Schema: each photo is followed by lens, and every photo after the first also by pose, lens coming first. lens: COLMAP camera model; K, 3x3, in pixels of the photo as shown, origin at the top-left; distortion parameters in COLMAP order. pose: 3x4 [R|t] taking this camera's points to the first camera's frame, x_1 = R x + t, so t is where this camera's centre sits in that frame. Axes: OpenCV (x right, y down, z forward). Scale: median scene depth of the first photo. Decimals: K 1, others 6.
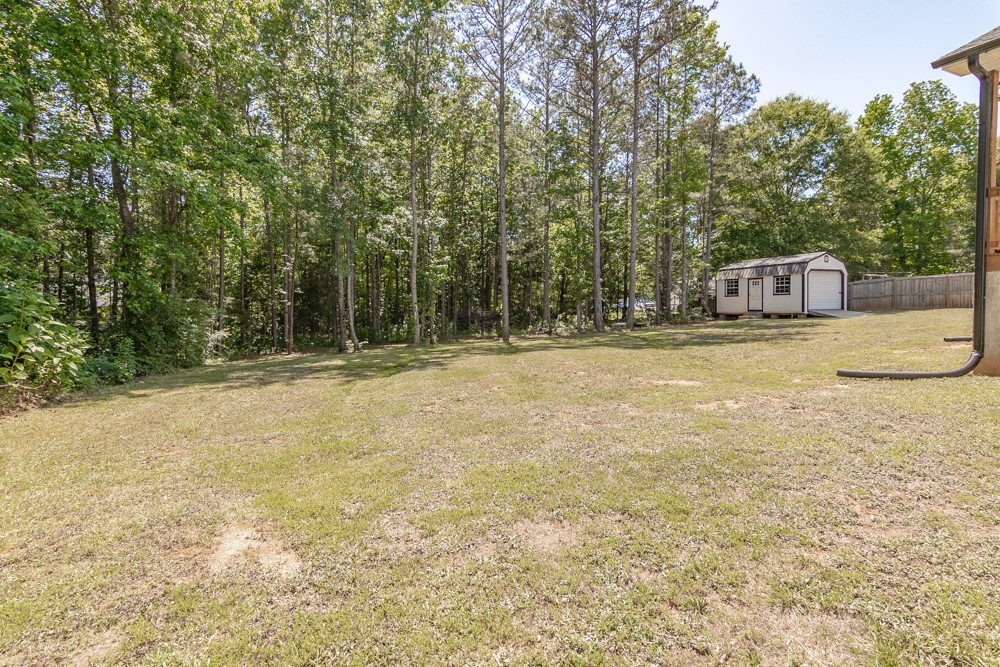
lens RADIAL K [[504.6, 0, 489.6], [0, 504.6, 327.3], [0, 0, 1]] dist [-0.000119, 0.000570]
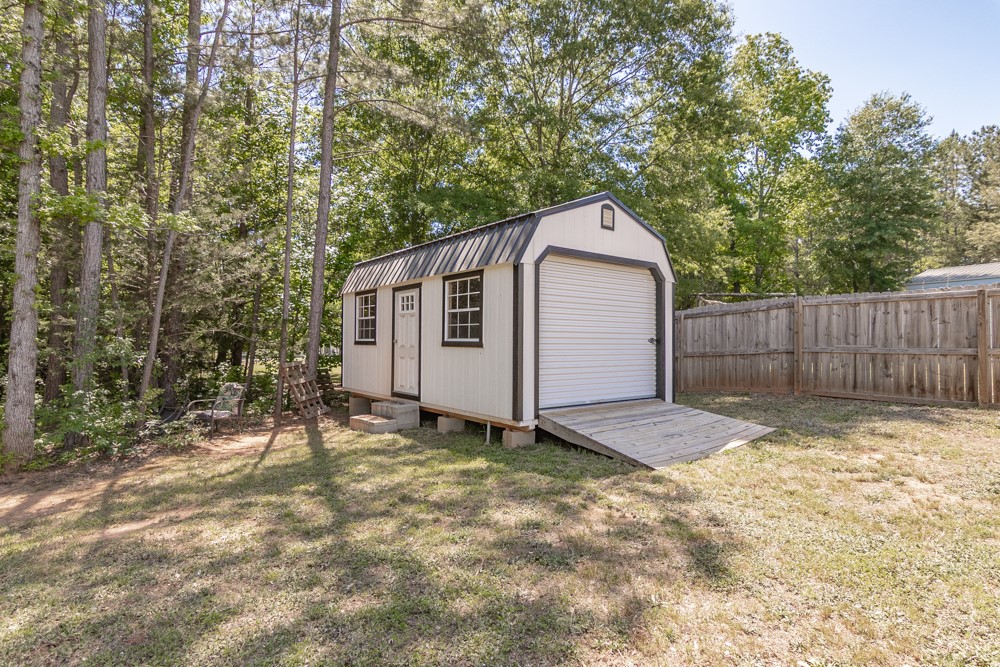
lens RADIAL K [[504.6, 0, 489.6], [0, 504.6, 327.3], [0, 0, 1]] dist [-0.000119, 0.000570]
pose [[0.962278, 0.023291, 0.271070, 0.521195], [-0.006680, 0.998051, -0.062041, -0.057423], [-0.271987, 0.057890, 0.960558, 0.740078]]
